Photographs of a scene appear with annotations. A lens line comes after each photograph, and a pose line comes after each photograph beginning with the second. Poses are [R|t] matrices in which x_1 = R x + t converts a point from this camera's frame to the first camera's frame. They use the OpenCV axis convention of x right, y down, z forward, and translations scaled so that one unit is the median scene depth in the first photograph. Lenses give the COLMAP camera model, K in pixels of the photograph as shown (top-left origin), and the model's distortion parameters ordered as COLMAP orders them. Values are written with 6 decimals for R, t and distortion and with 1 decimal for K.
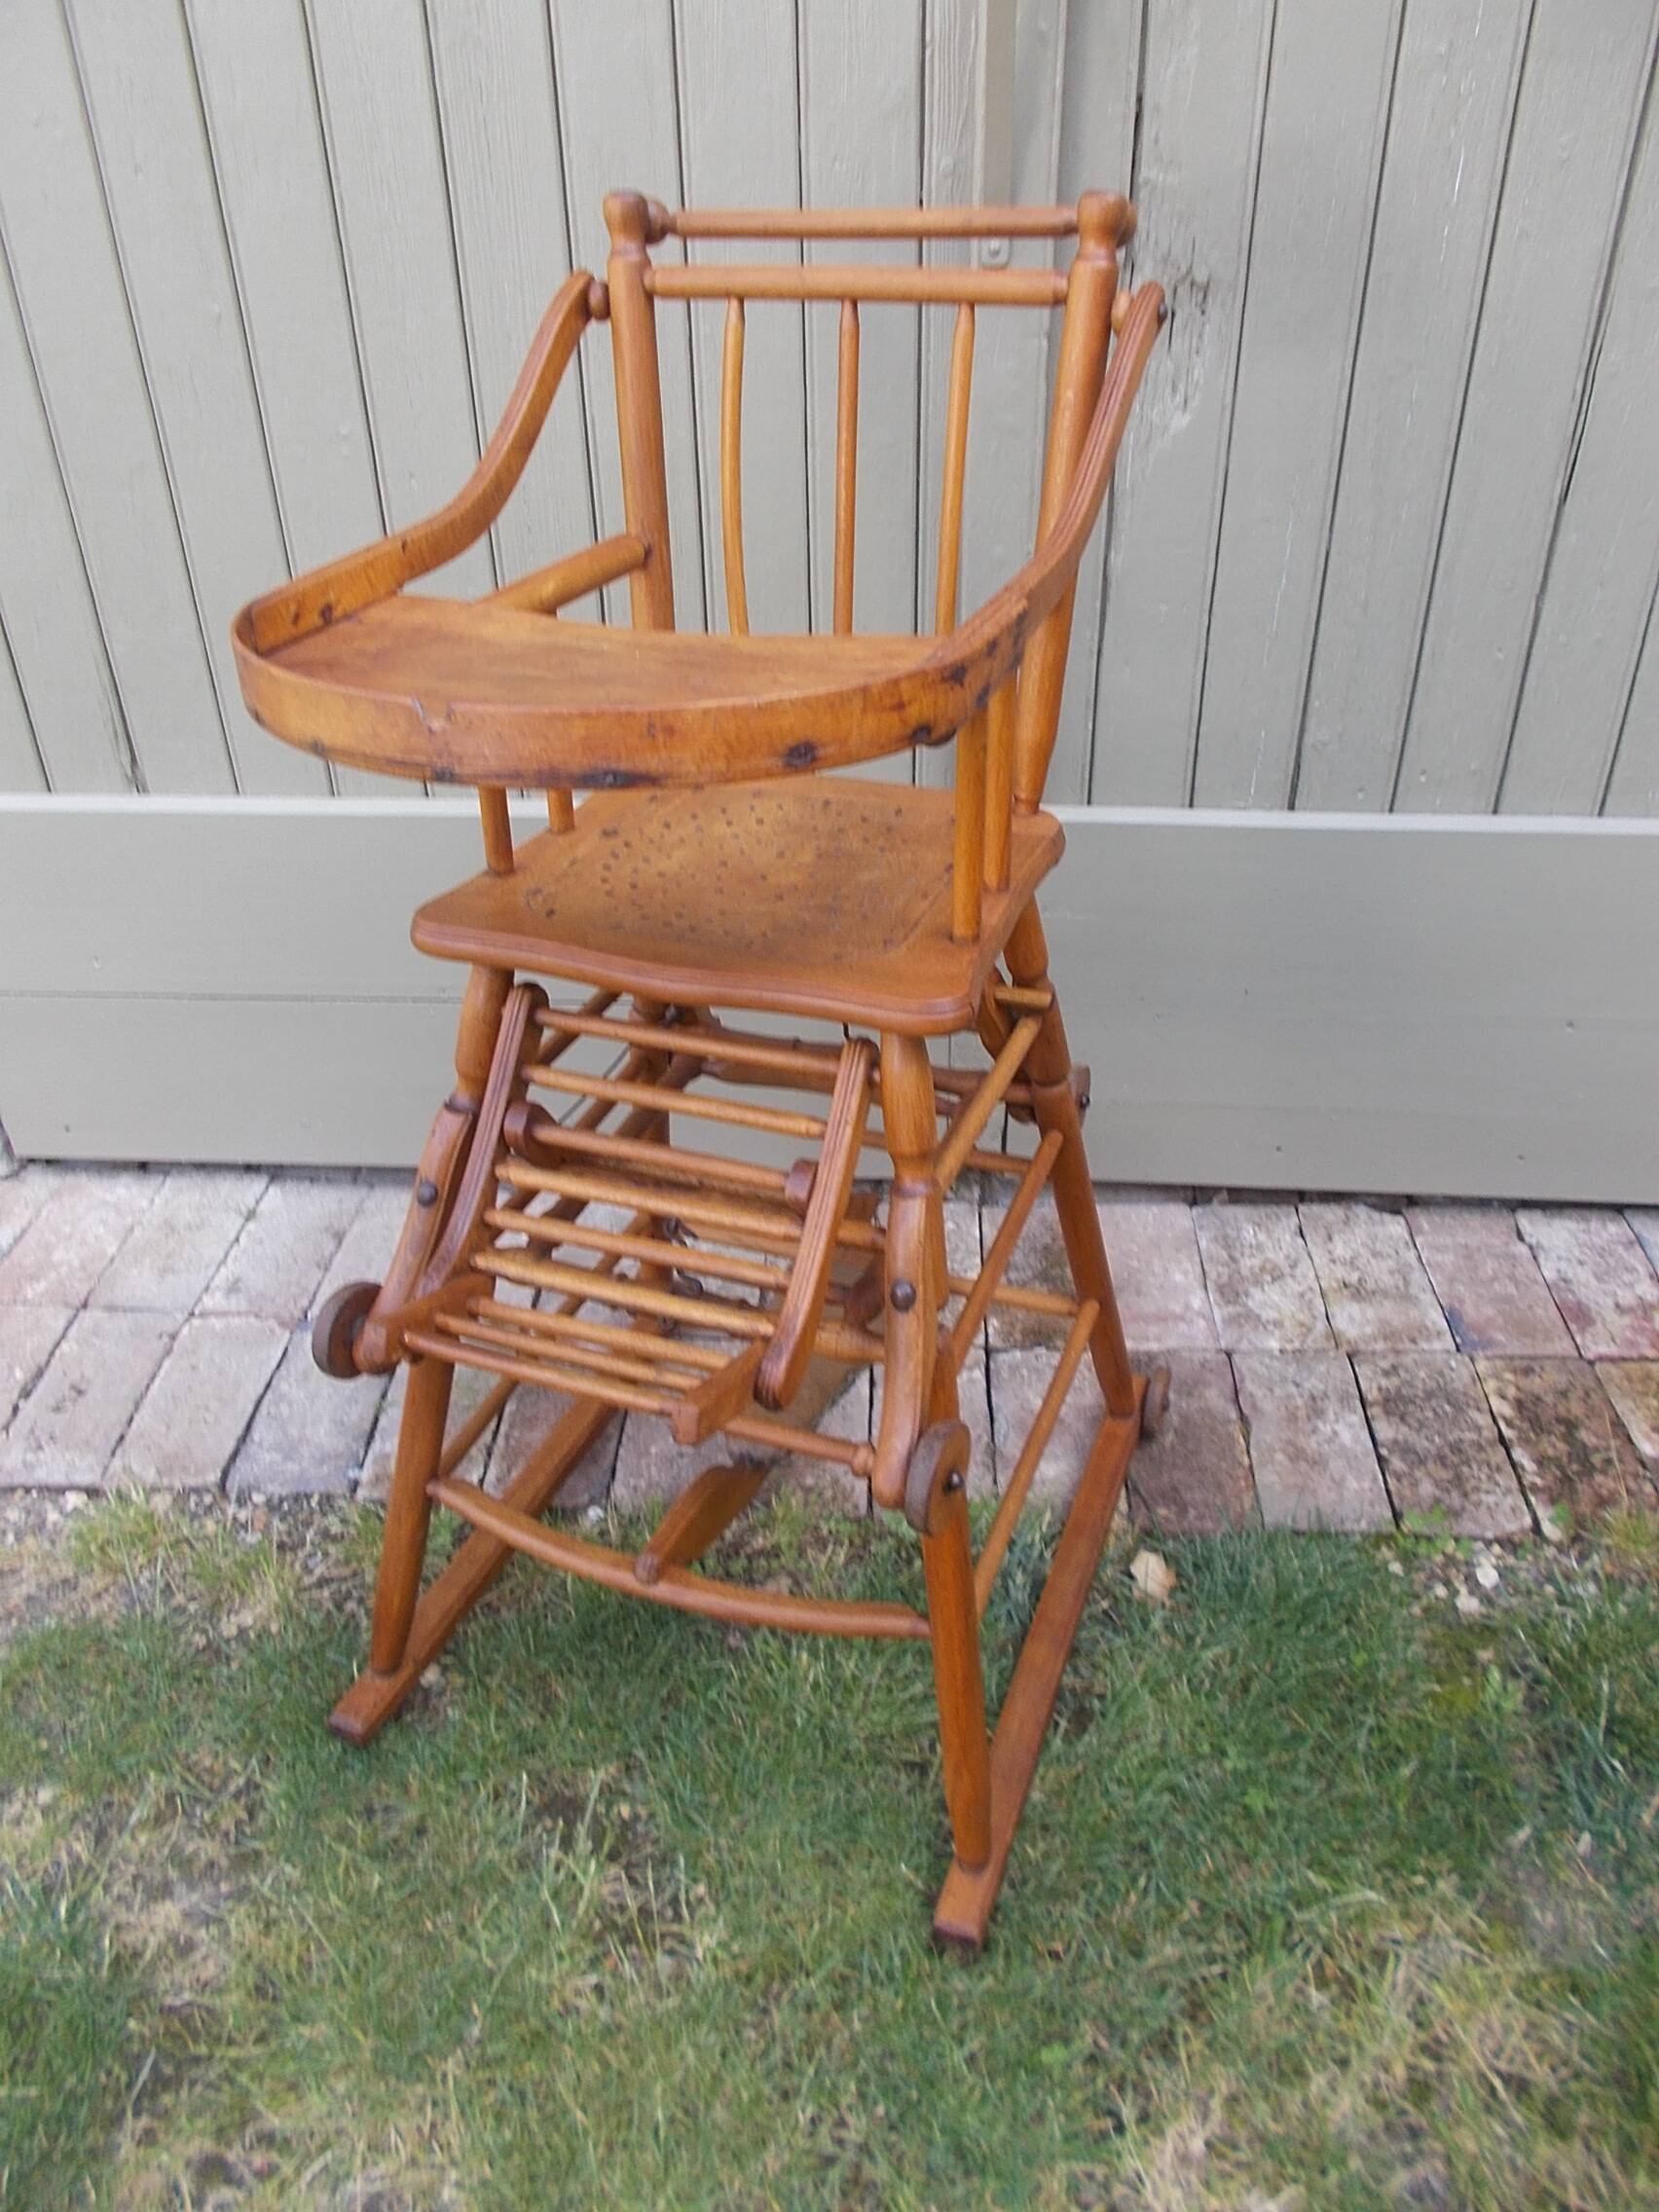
lens RADIAL K [[1668.7, 0, 847.8], [0, 1668.7, 1095.8], [0, 0, 1]] dist [-0.003590, -0.008946]
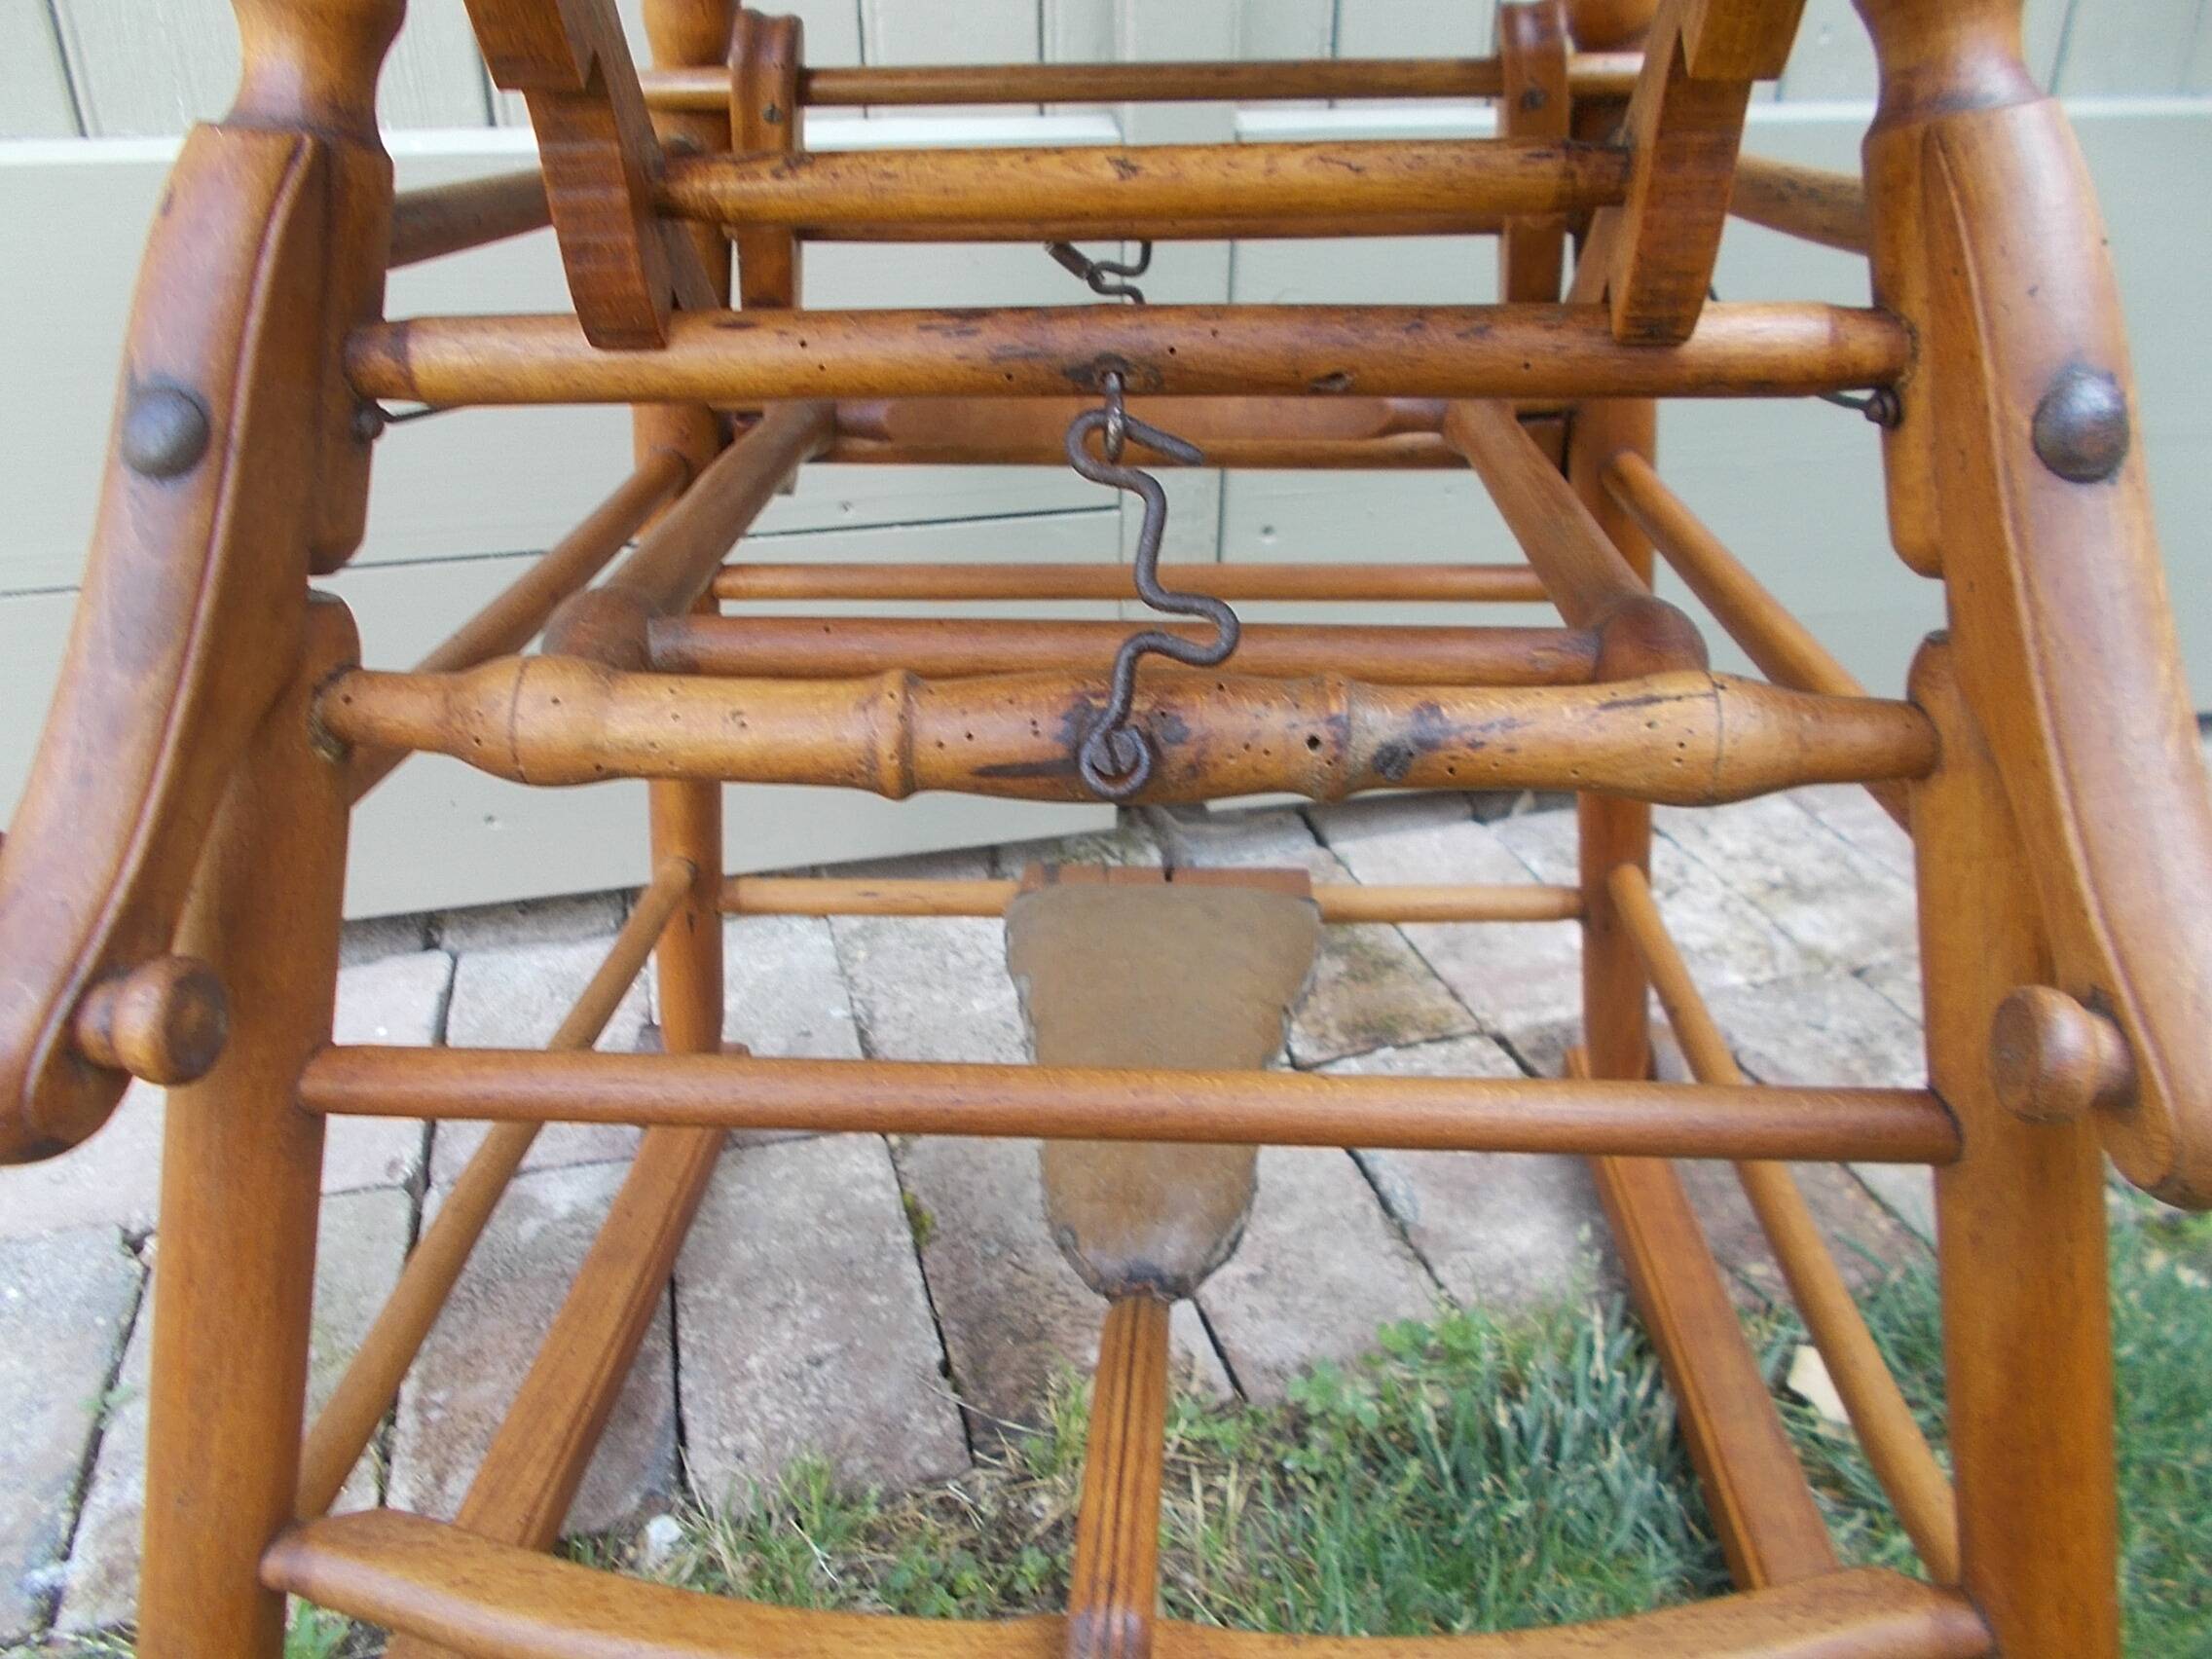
lens RADIAL K [[1668.7, 0, 1102.8], [0, 1668.7, 827.7], [0, 0, 1]] dist [-0.003590, -0.008946]
pose [[0.953062, -0.128026, 0.274376, -0.146348], [0.156539, 0.984043, -0.084585, 0.129419], [-0.259169, 0.123566, 0.957895, 0.553705]]
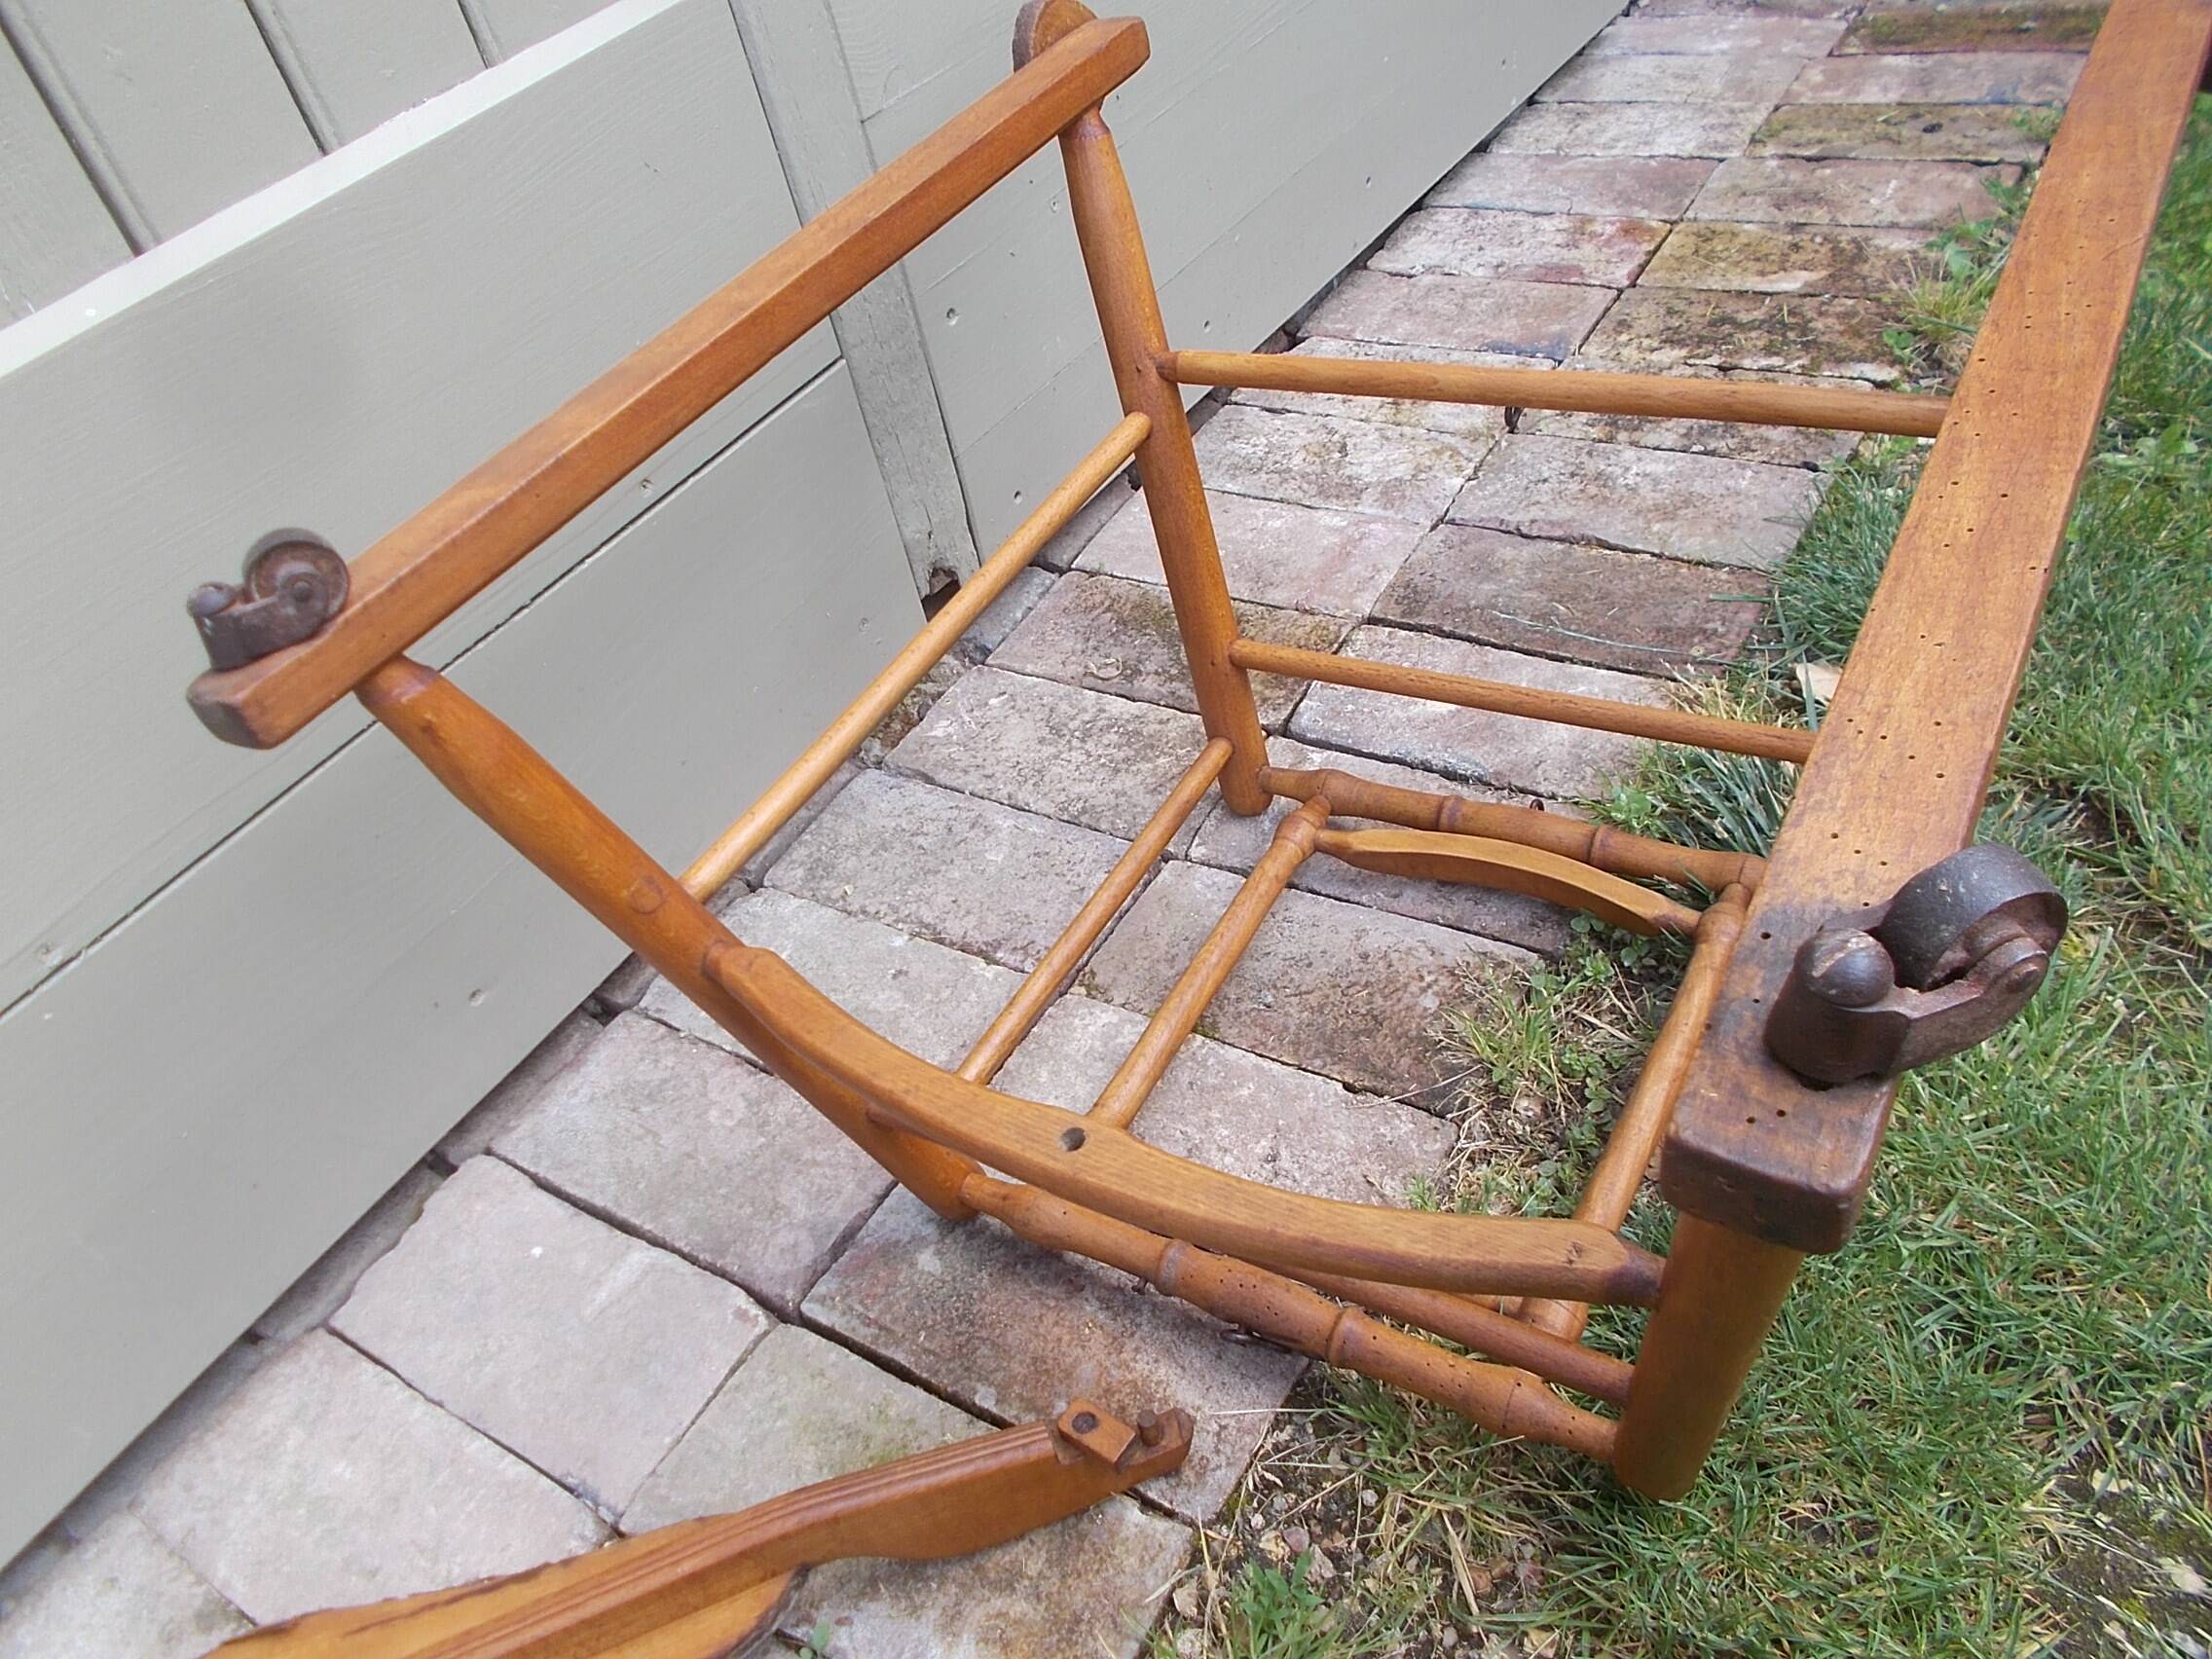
lens RADIAL K [[1713.5, 0, 1108.8], [0, 1713.5, 807.9], [0, 0, 1]] dist [0.019024, -0.000280]
pose [[0.498831, -0.637259, 0.587425, -0.411579], [0.627395, 0.733111, 0.262532, -0.044693], [-0.597949, 0.237589, 0.765512, 0.649608]]
